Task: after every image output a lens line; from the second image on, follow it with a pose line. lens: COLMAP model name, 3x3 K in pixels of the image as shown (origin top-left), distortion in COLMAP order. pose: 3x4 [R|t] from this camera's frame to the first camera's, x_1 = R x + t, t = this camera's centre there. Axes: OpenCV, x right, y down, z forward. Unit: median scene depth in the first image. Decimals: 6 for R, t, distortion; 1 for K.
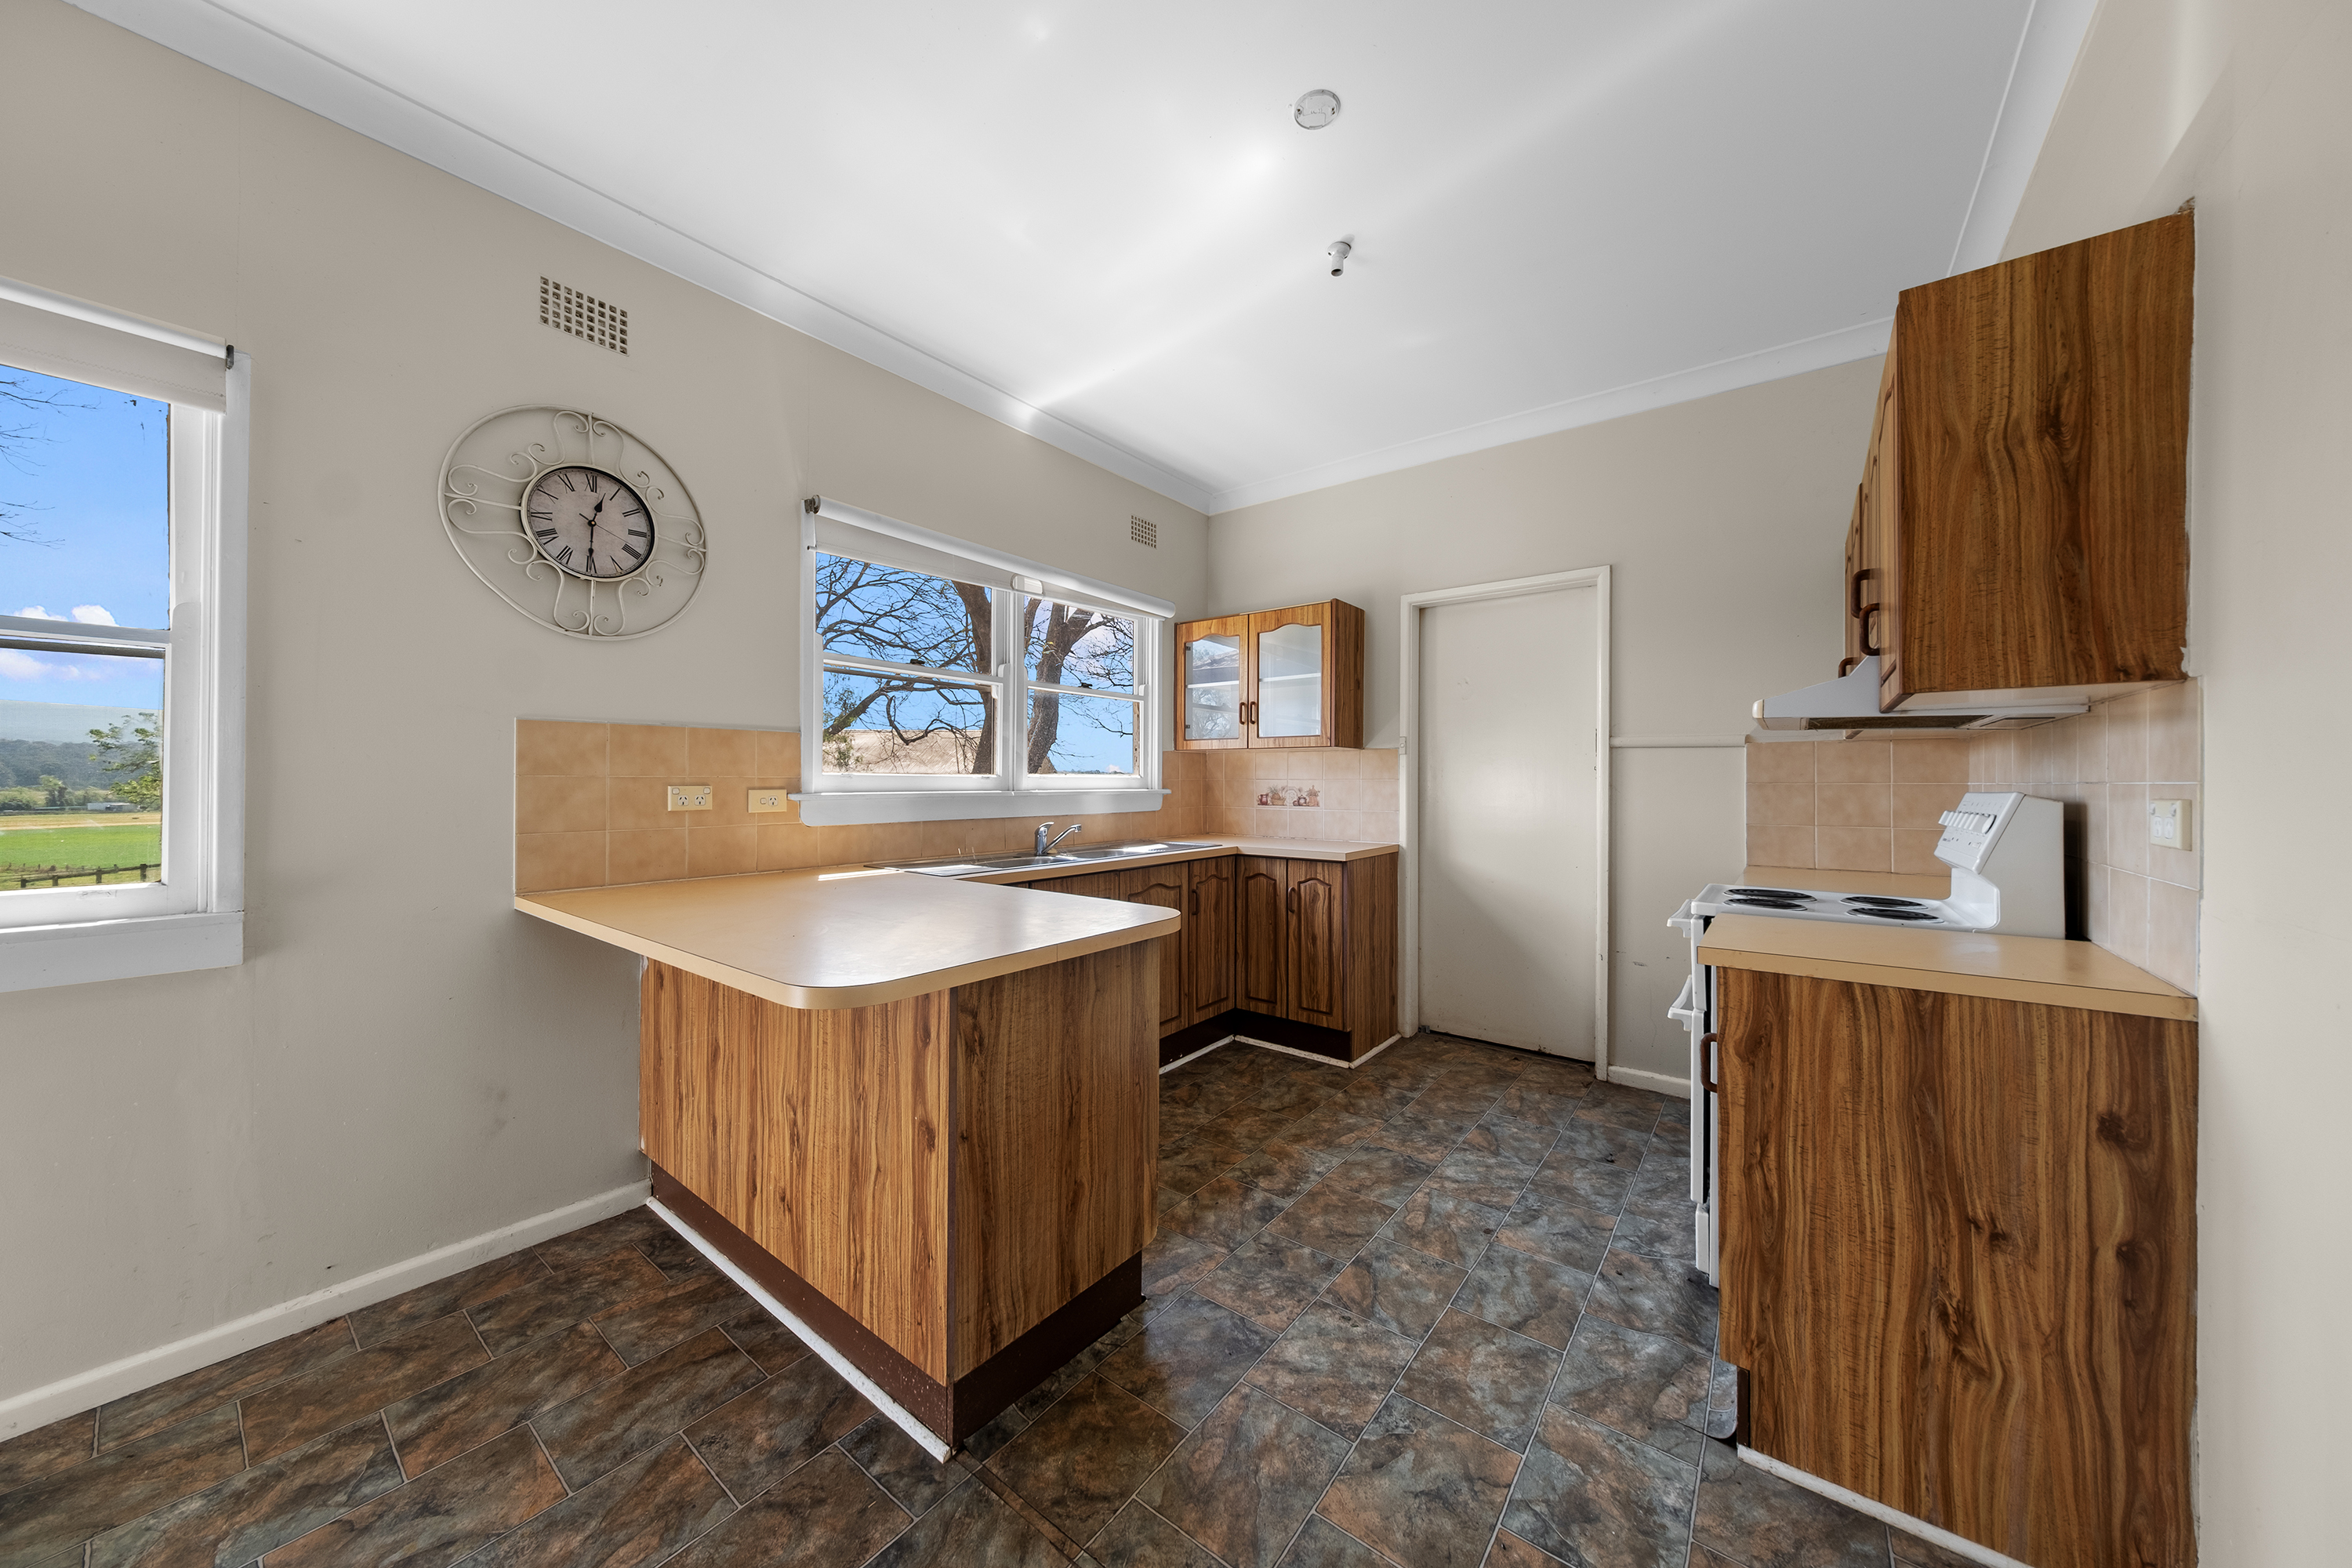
lens RADIAL K [[802.8, 0, 1168.0], [0, 802.8, 778.3], [0, 0, 1]] dist [0.002389, -0.000302]
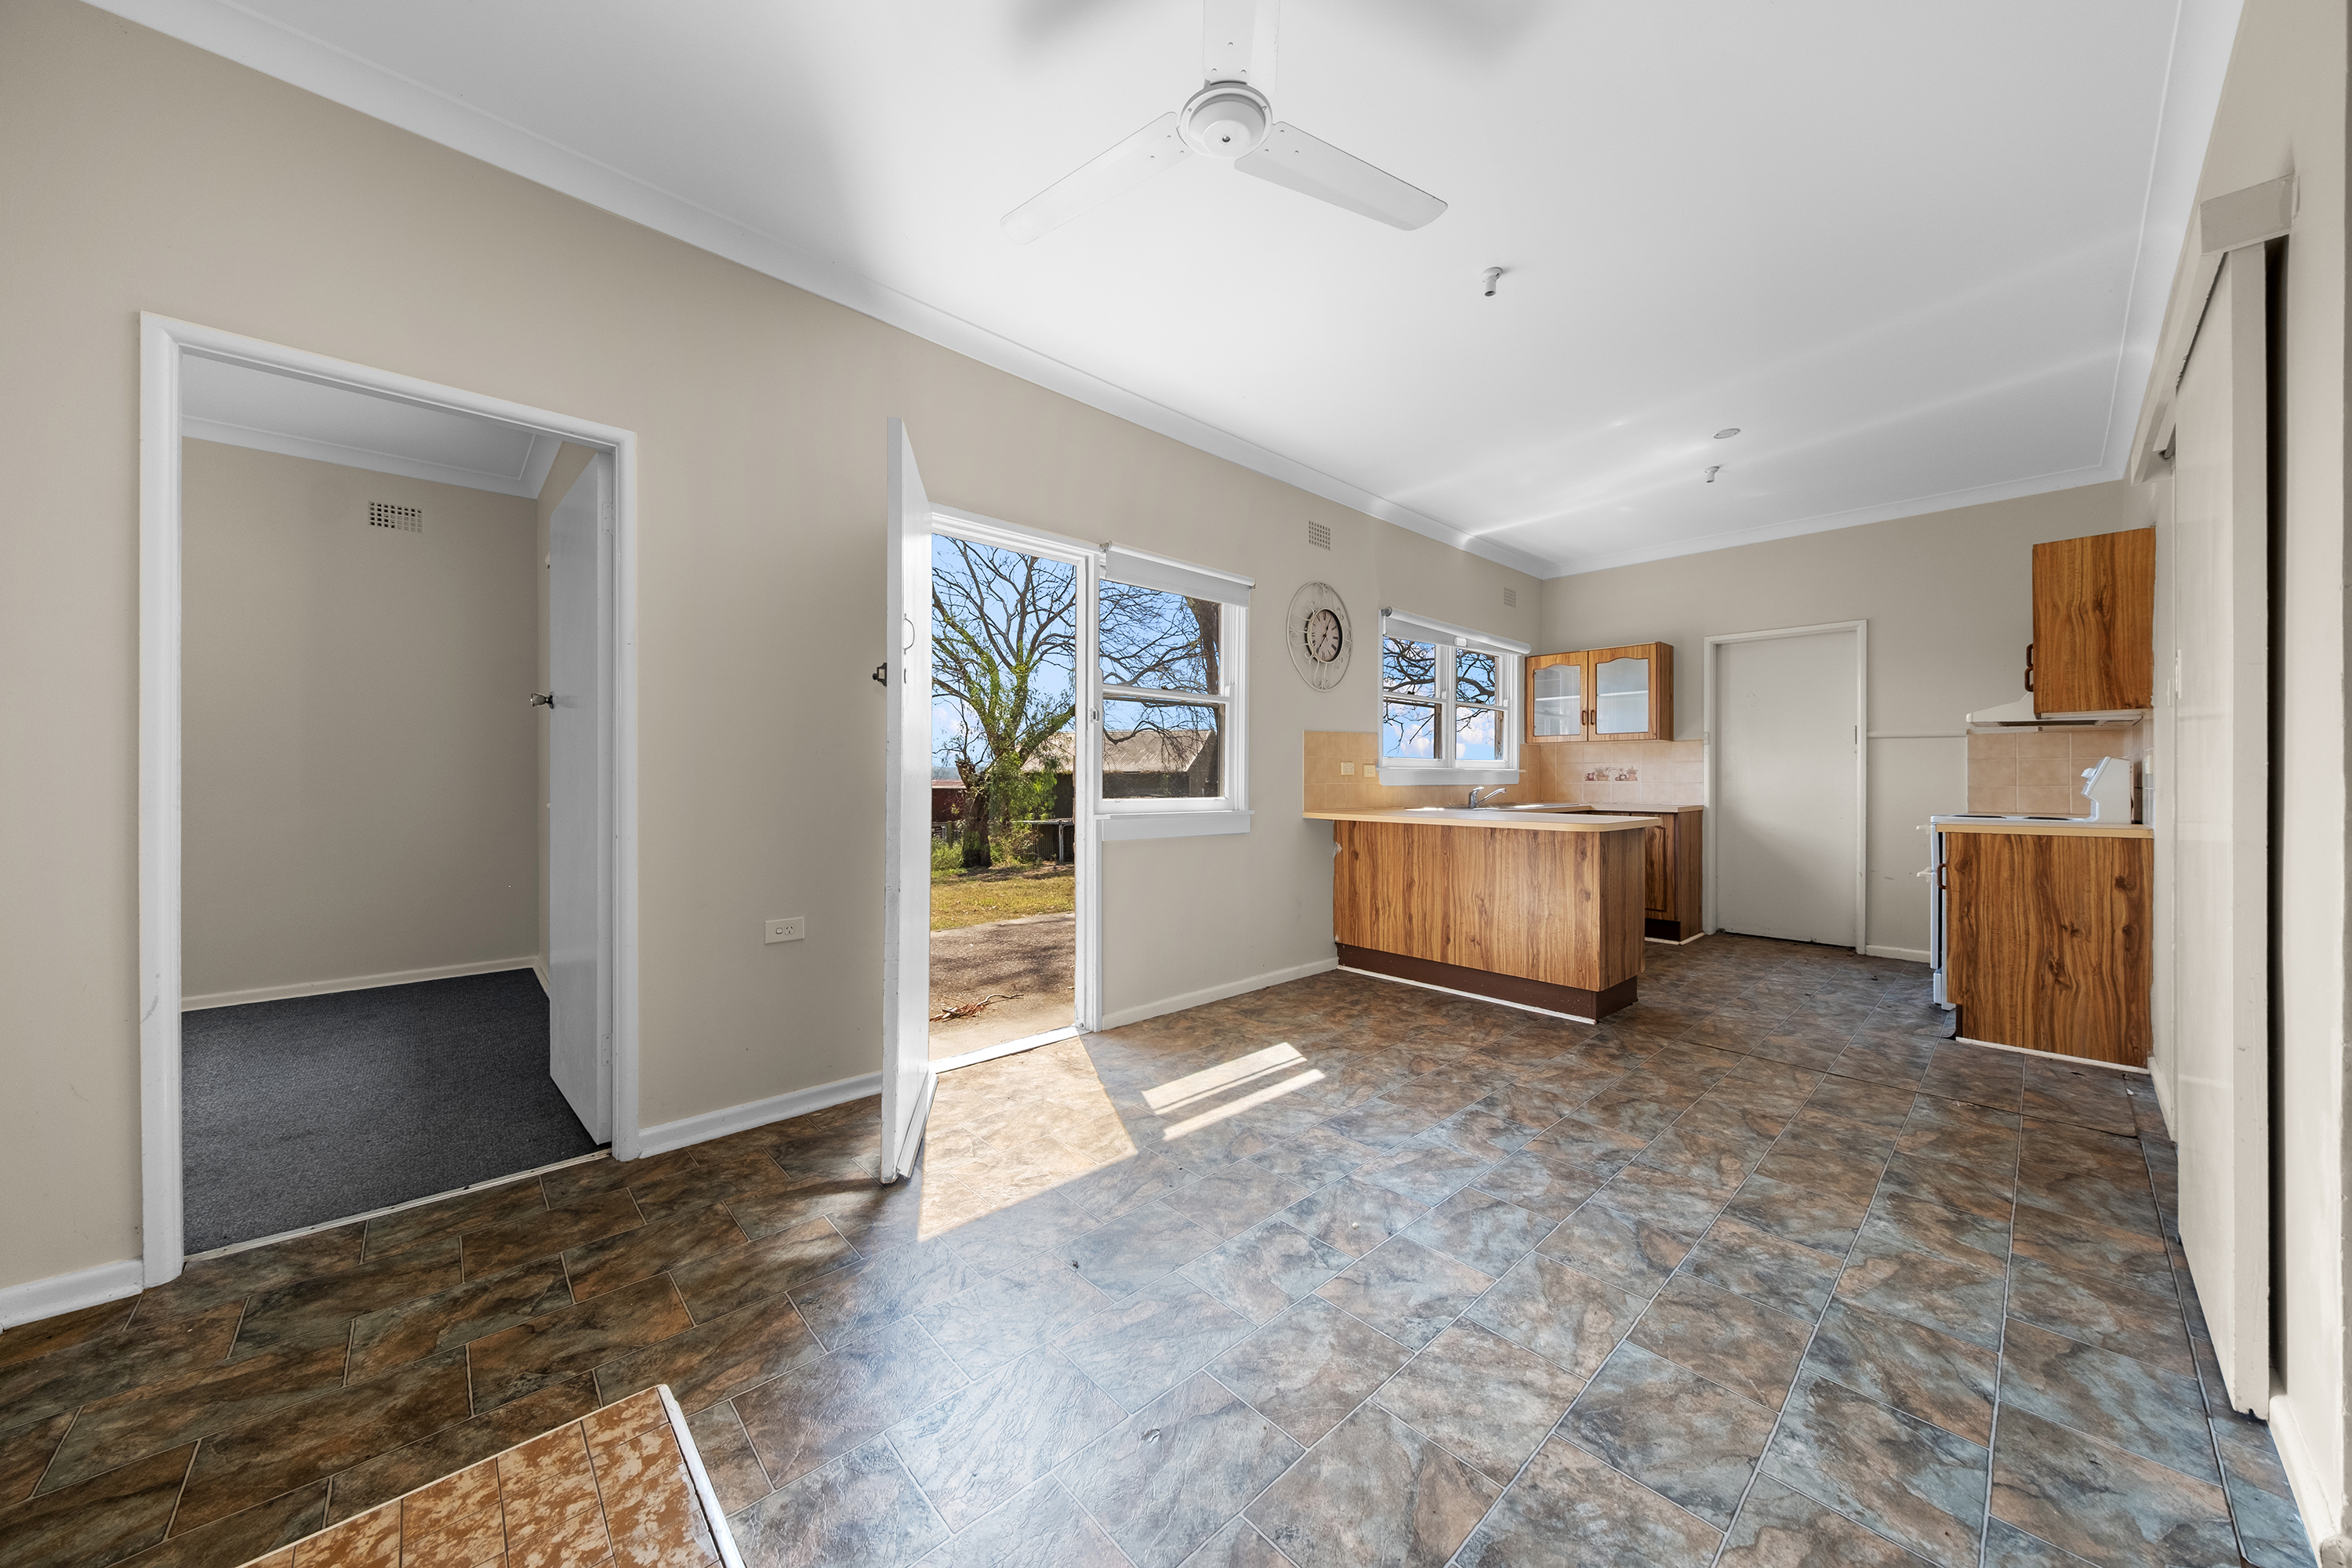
lens RADIAL K [[802.8, 0, 1176.7], [0, 802.8, 777.8], [0, 0, 1]] dist [0.002389, -0.000302]
pose [[0.985927, -0.002391, -0.167160, -1.108016], [0.002616, 0.999996, 0.001128, 0.071012], [0.167156, -0.001549, 0.985929, -1.646667]]
